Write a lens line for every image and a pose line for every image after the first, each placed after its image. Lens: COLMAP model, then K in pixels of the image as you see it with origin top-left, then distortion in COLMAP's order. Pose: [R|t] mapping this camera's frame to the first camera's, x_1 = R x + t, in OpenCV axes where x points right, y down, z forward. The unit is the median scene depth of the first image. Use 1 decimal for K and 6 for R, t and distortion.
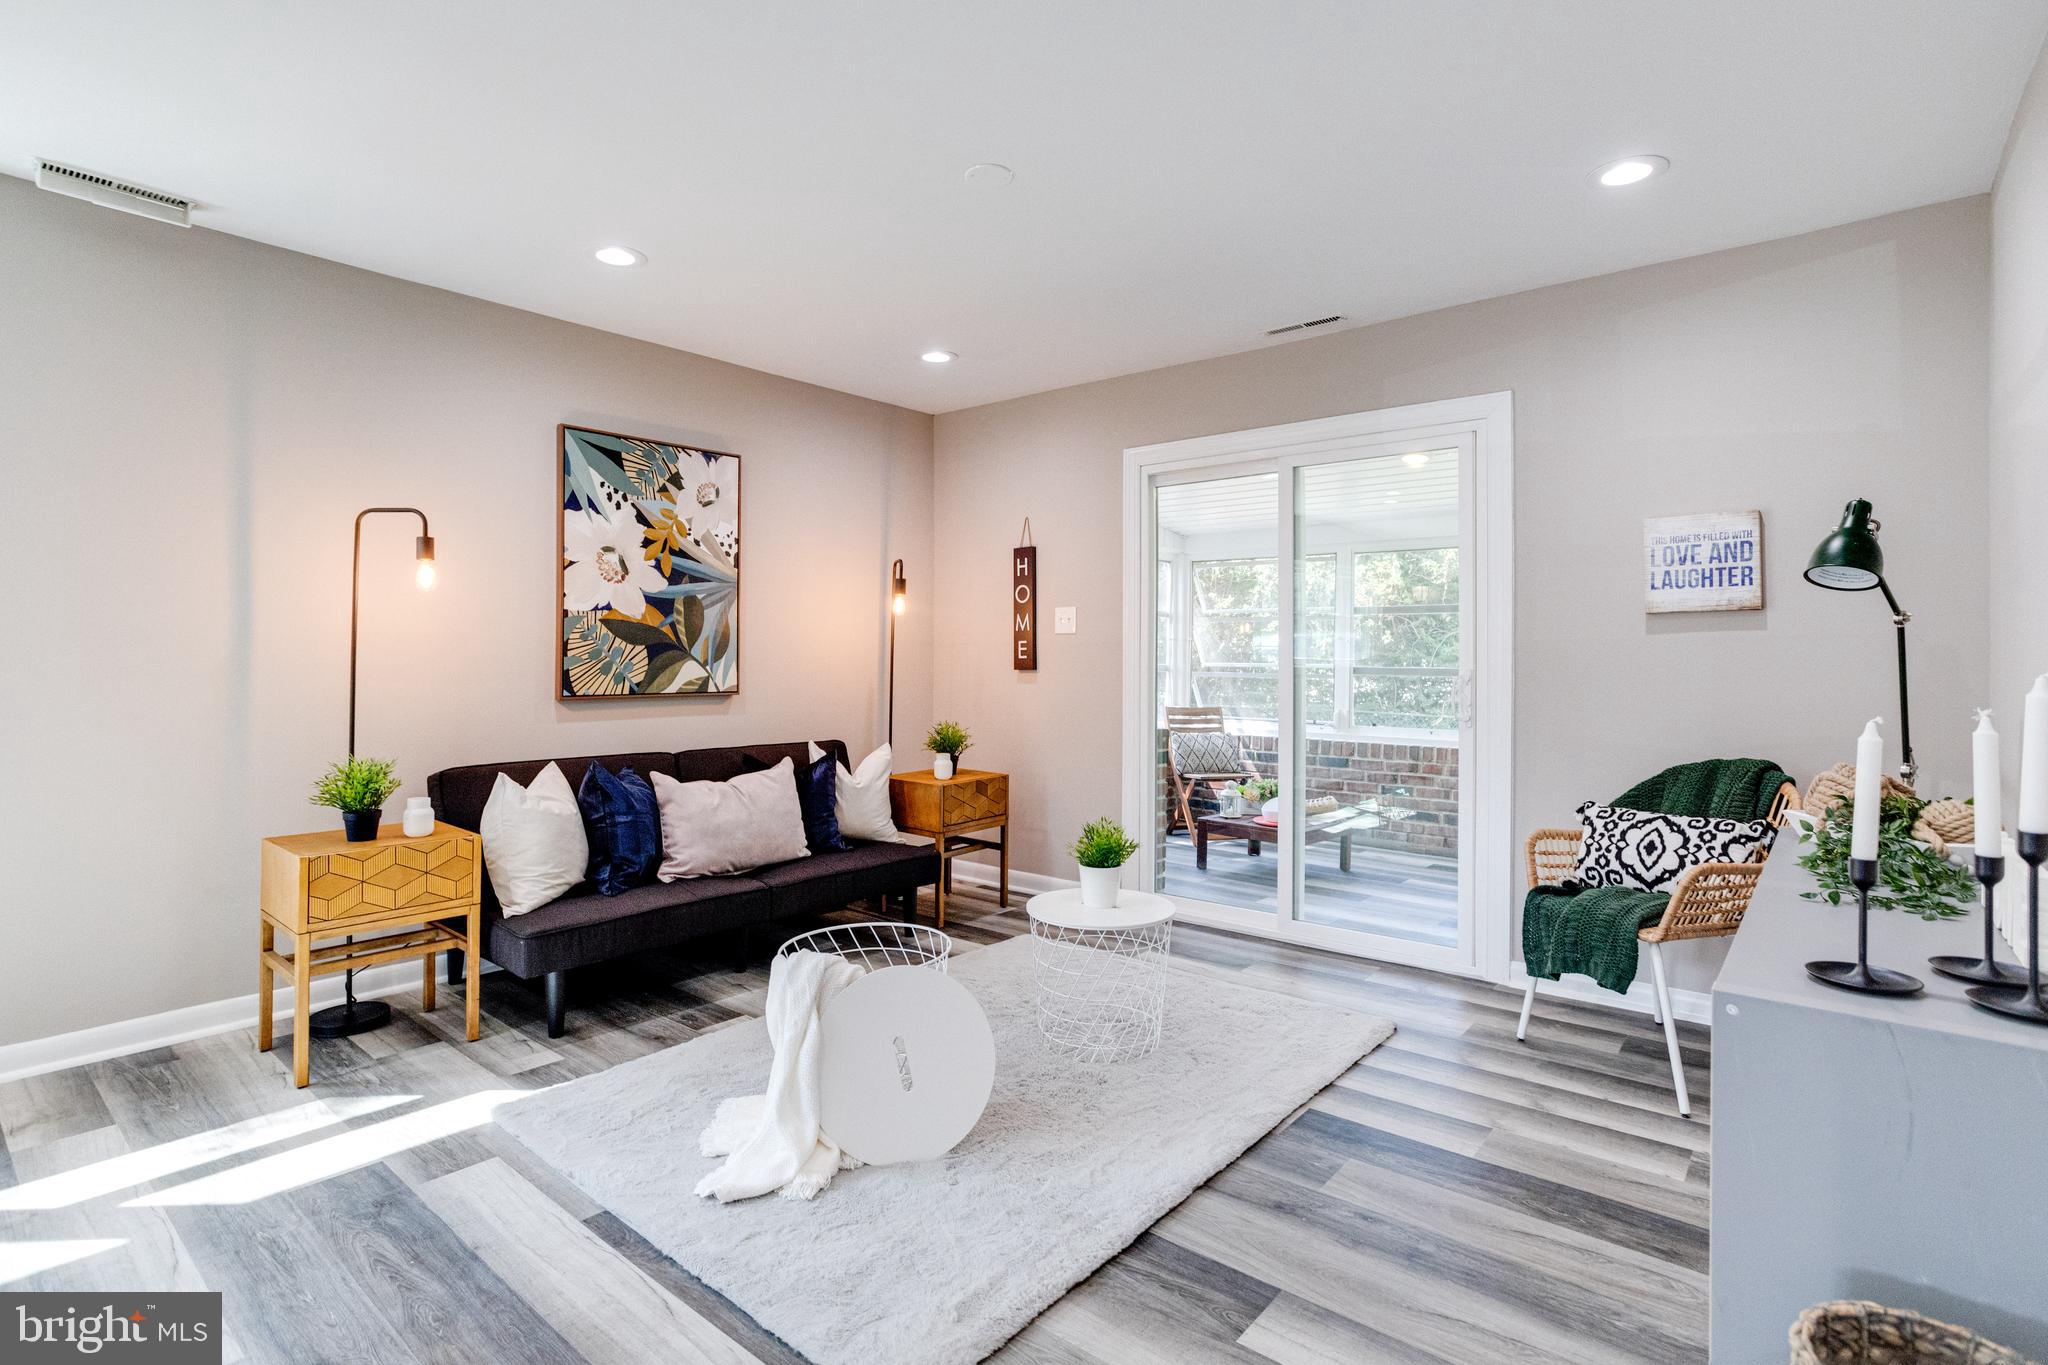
lens RADIAL K [[993.6, 0, 1037.7], [0, 993.6, 658.0], [0, 0, 1]] dist [-0.037042, 0.018678]
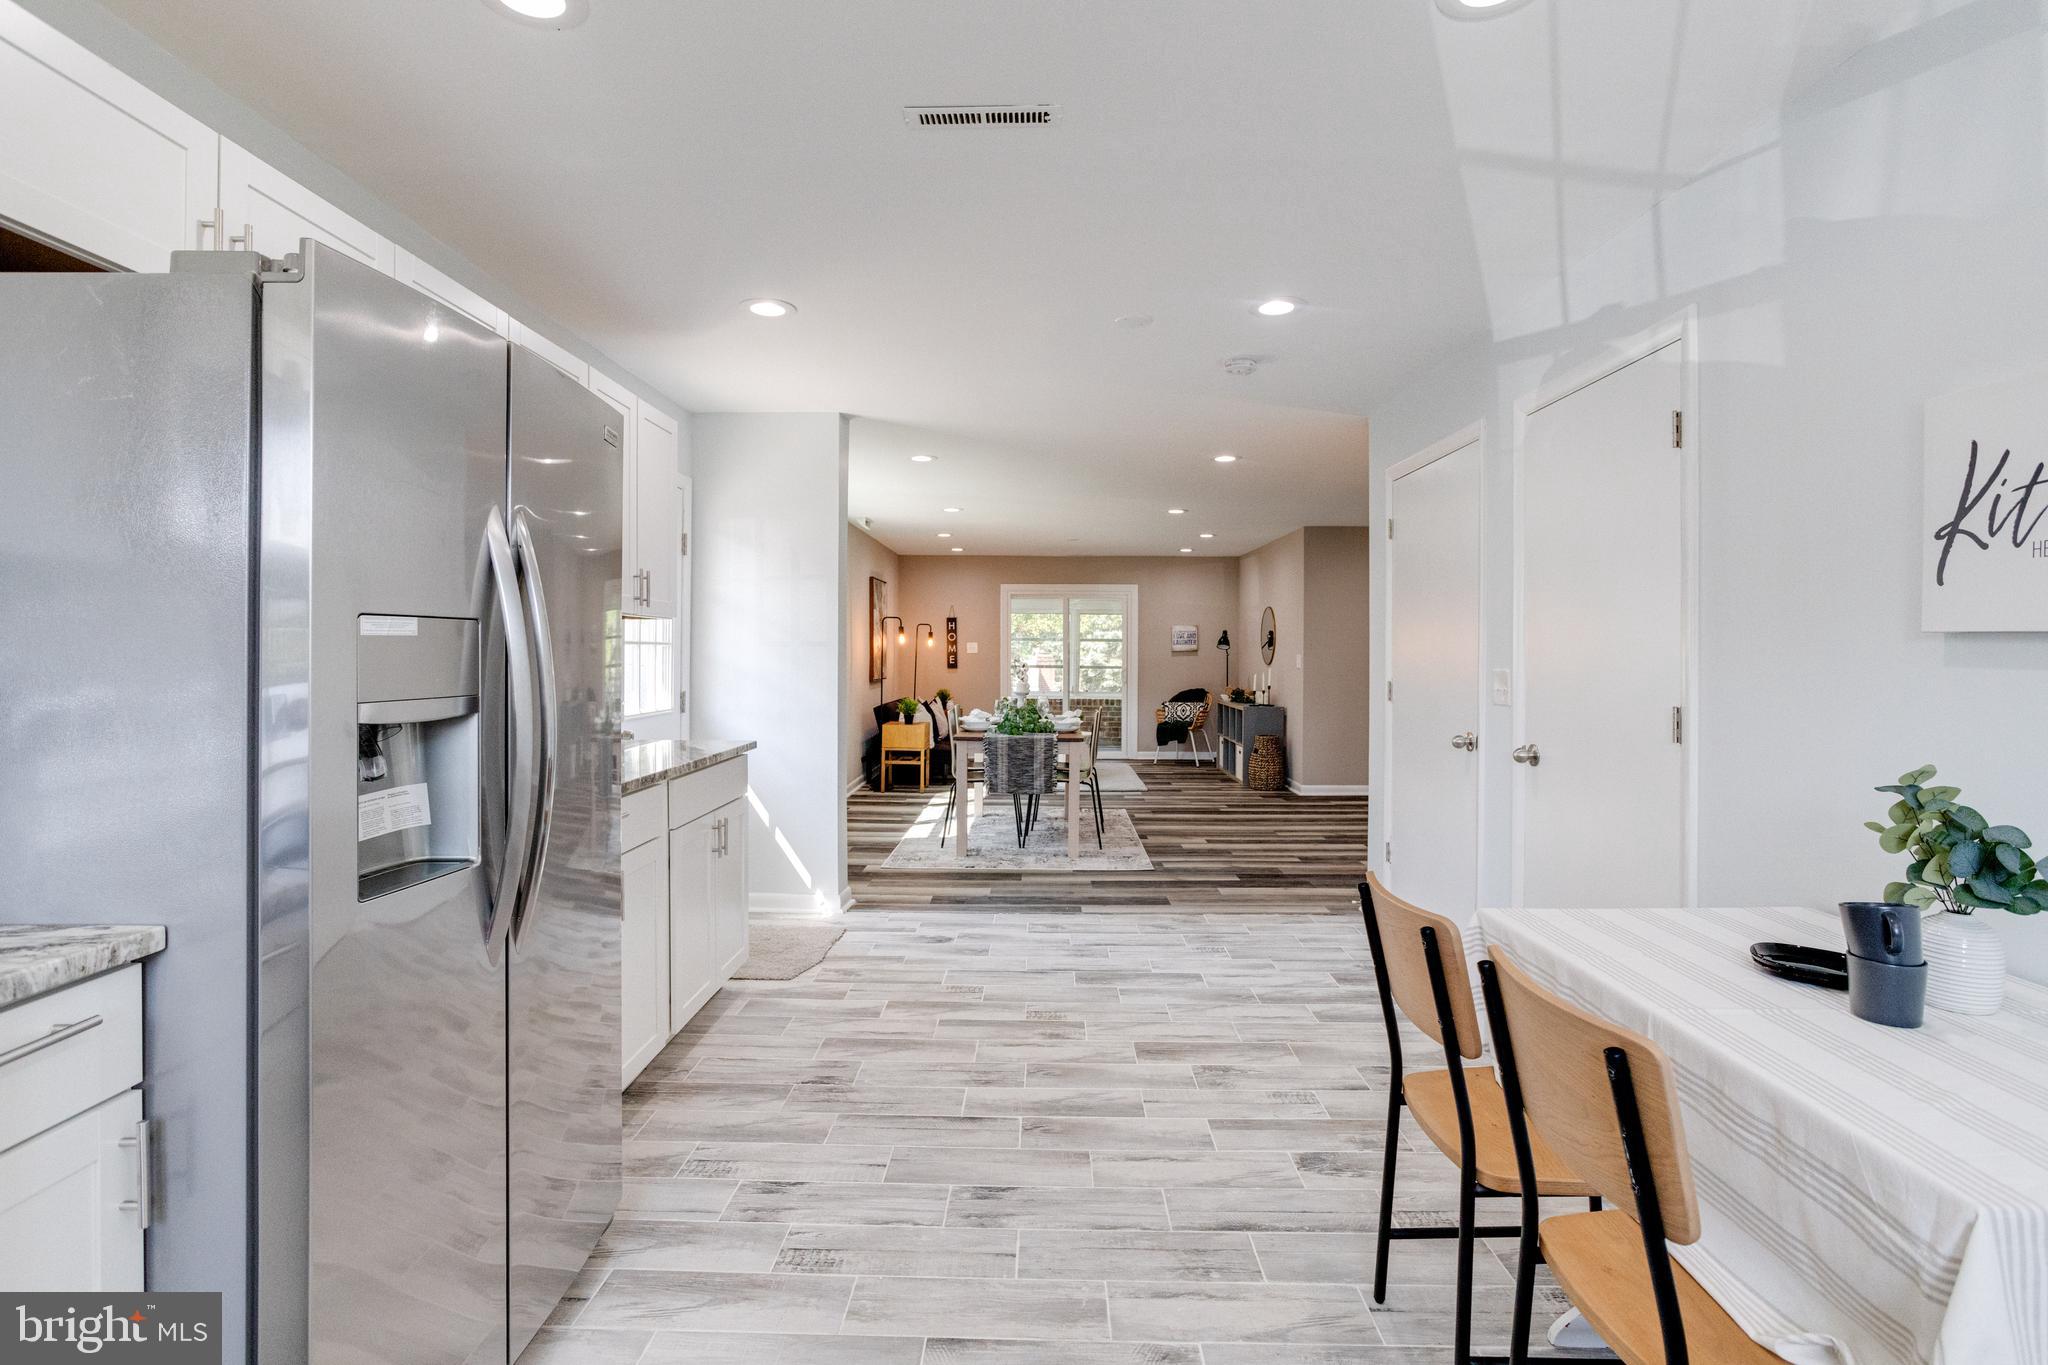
lens RADIAL K [[993.6, 0, 1038.1], [0, 993.6, 665.1], [0, 0, 1]] dist [-0.037042, 0.018678]
pose [[0.769853, -0.008587, 0.638164, -1.754762], [-0.000704, 0.999897, 0.014303, -0.037389], [-0.638221, -0.011460, 0.769768, -1.268410]]
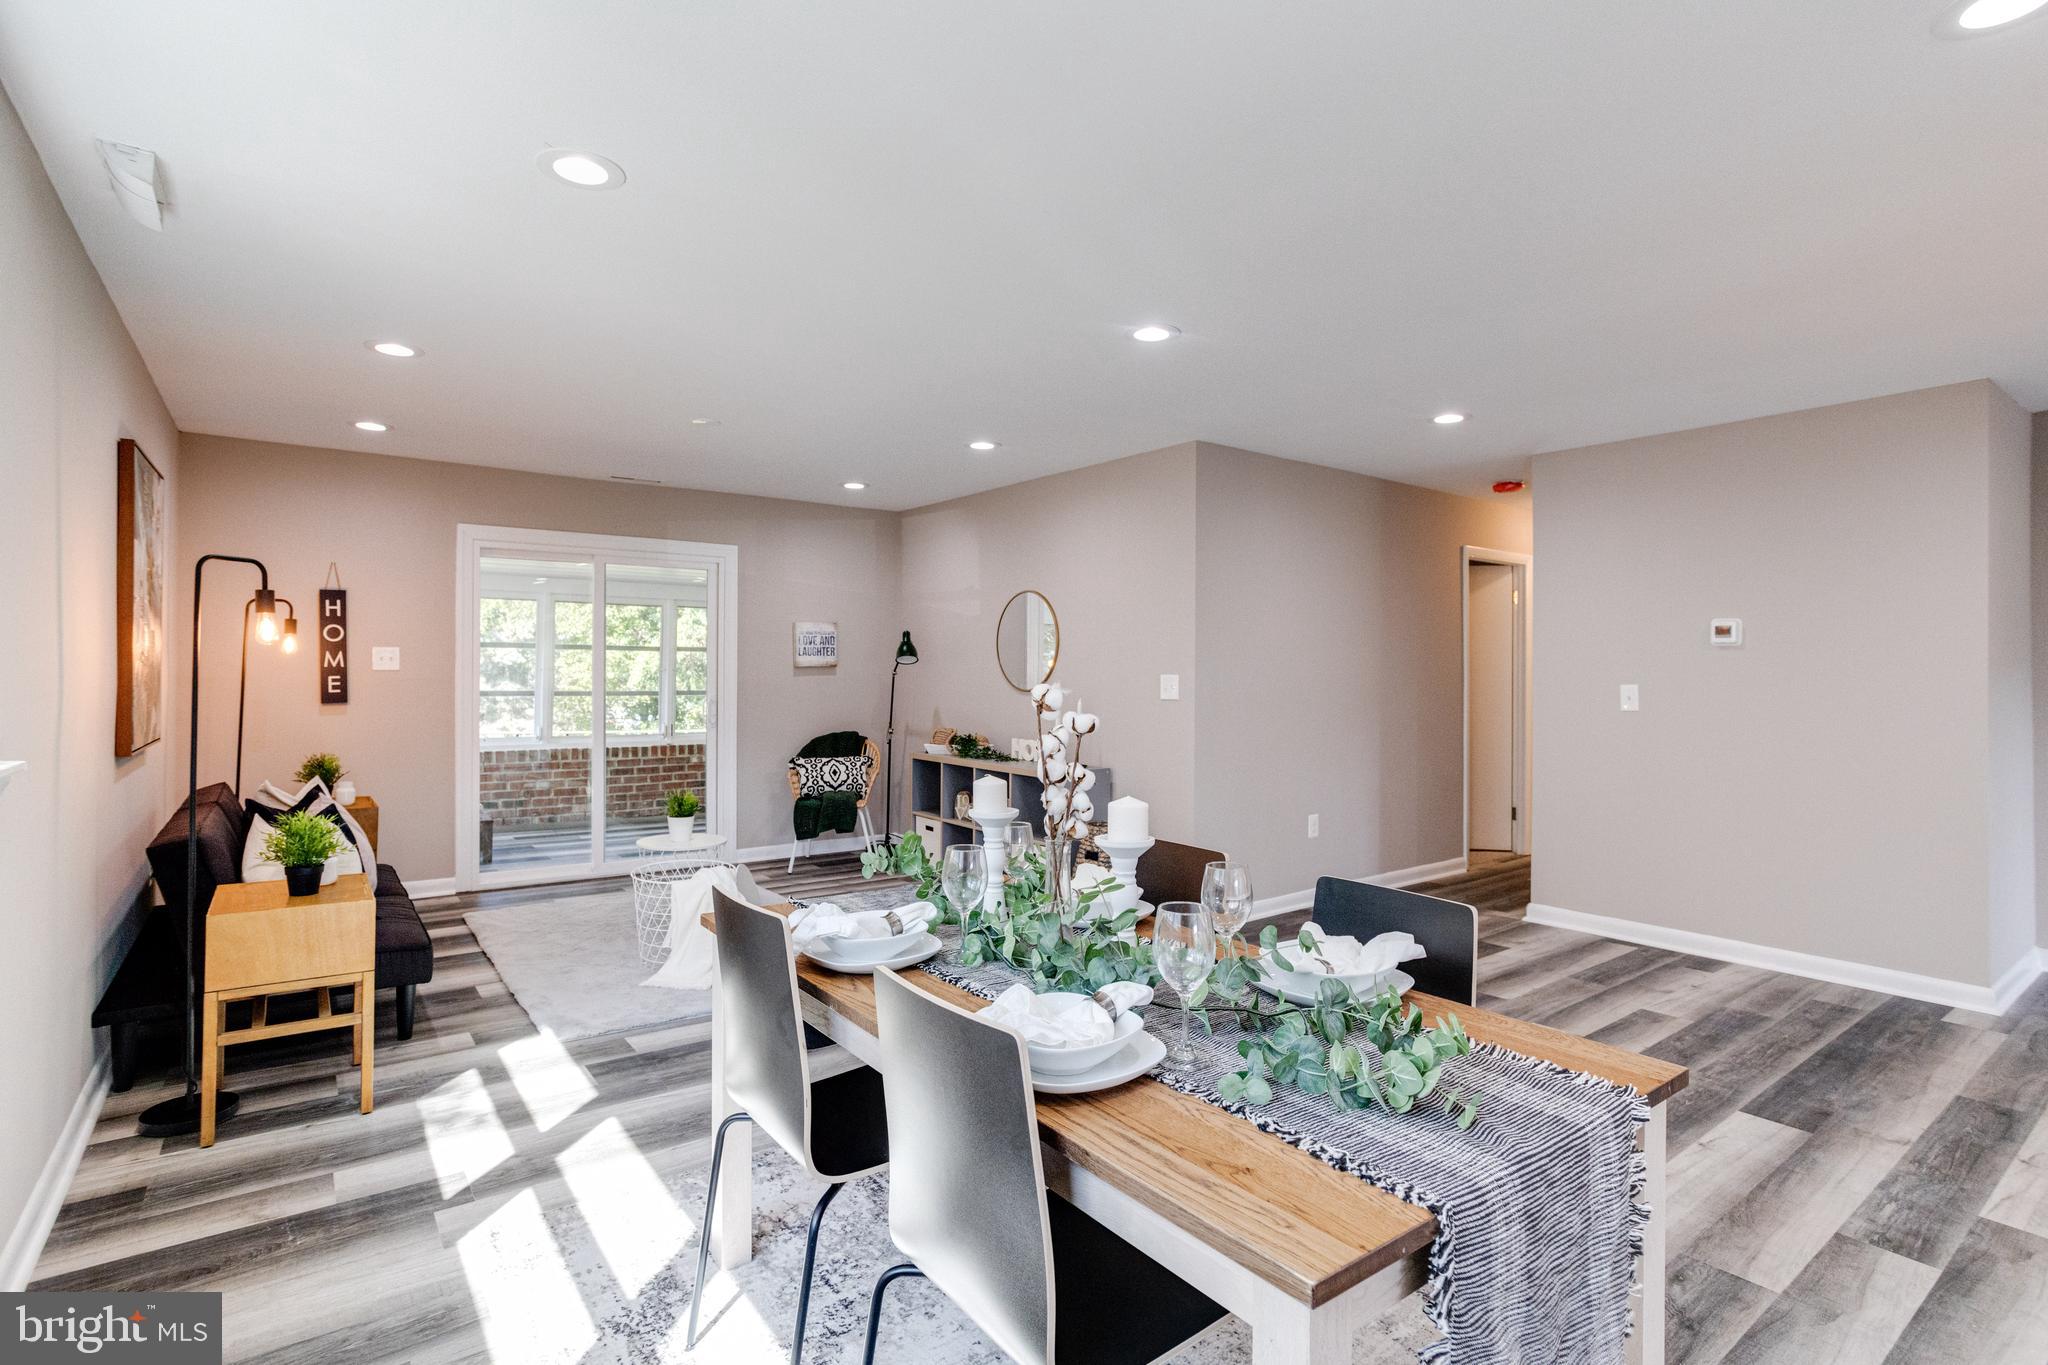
lens RADIAL K [[993.6, 0, 1013.3], [0, 993.6, 677.1], [0, 0, 1]] dist [-0.037042, 0.018678]
pose [[0.238590, -0.009012, 0.971078, -1.085007], [-0.005534, 0.999928, 0.010639, -0.039517], [-0.971105, -0.007913, 0.238523, 0.031887]]
